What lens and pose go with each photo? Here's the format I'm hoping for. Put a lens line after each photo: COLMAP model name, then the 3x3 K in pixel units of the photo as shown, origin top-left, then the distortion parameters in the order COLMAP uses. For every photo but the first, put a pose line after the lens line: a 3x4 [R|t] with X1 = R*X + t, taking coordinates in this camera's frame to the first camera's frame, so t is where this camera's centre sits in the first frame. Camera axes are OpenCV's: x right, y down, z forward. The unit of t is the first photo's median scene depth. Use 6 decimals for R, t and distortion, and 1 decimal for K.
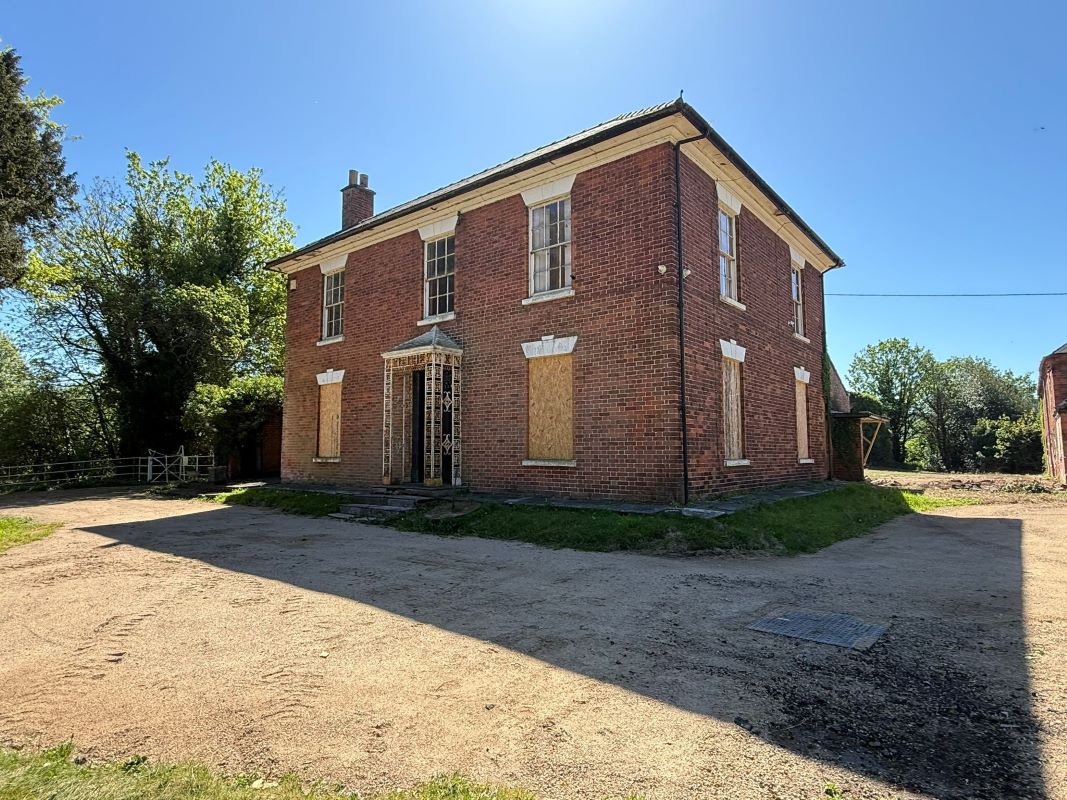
lens RADIAL K [[596.5, 0, 533.5], [0, 596.5, 400.0], [0, 0, 1]] dist [0.003317, 0.000701]
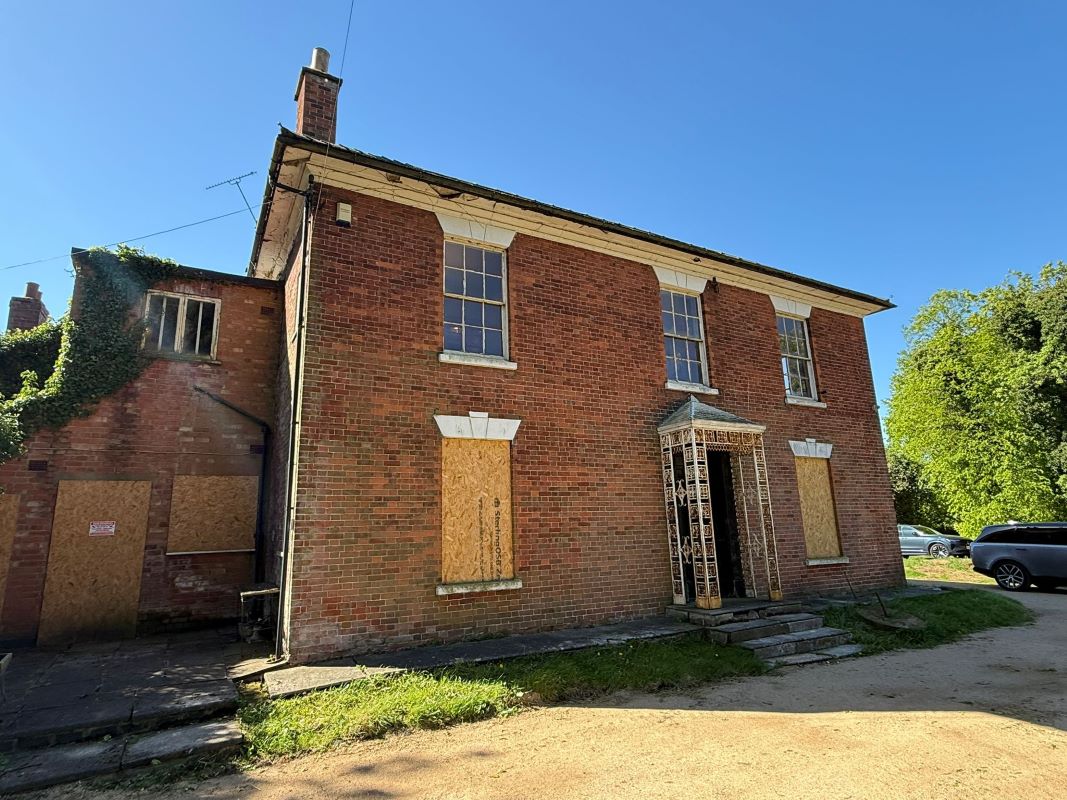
lens RADIAL K [[596.5, 0, 533.5], [0, 596.5, 400.0], [0, 0, 1]] dist [0.003317, 0.000701]
pose [[0.373421, 0.199924, 0.905863, -1.063918], [-0.046075, 0.979293, -0.197136, 0.054443], [-0.926517, 0.031877, 0.374900, 0.983483]]
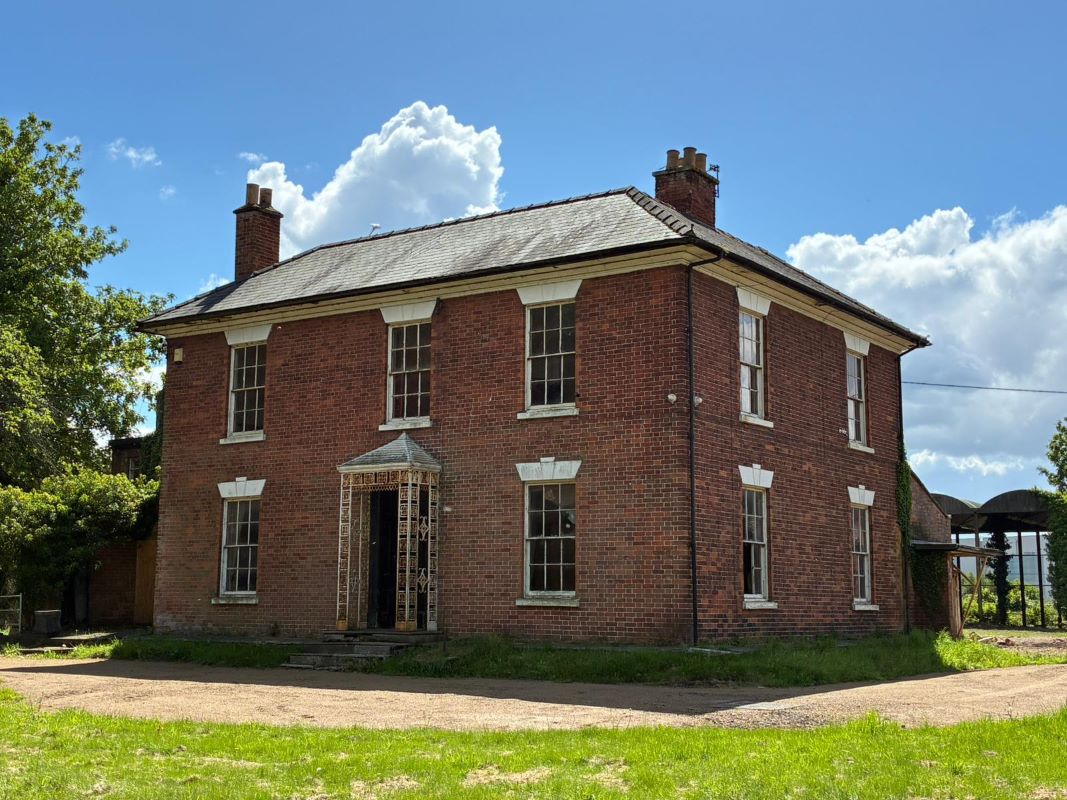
lens RADIAL K [[1339.4, 0, 533.6], [0, 1339.4, 384.5], [0, 0, 1]] dist [0.268865, -1.369930]
pose [[0.997361, 0.019719, 0.069871, -0.128896], [-0.014674, 0.997297, -0.071990, -0.066575], [-0.071101, 0.070774, 0.994955, -0.924914]]
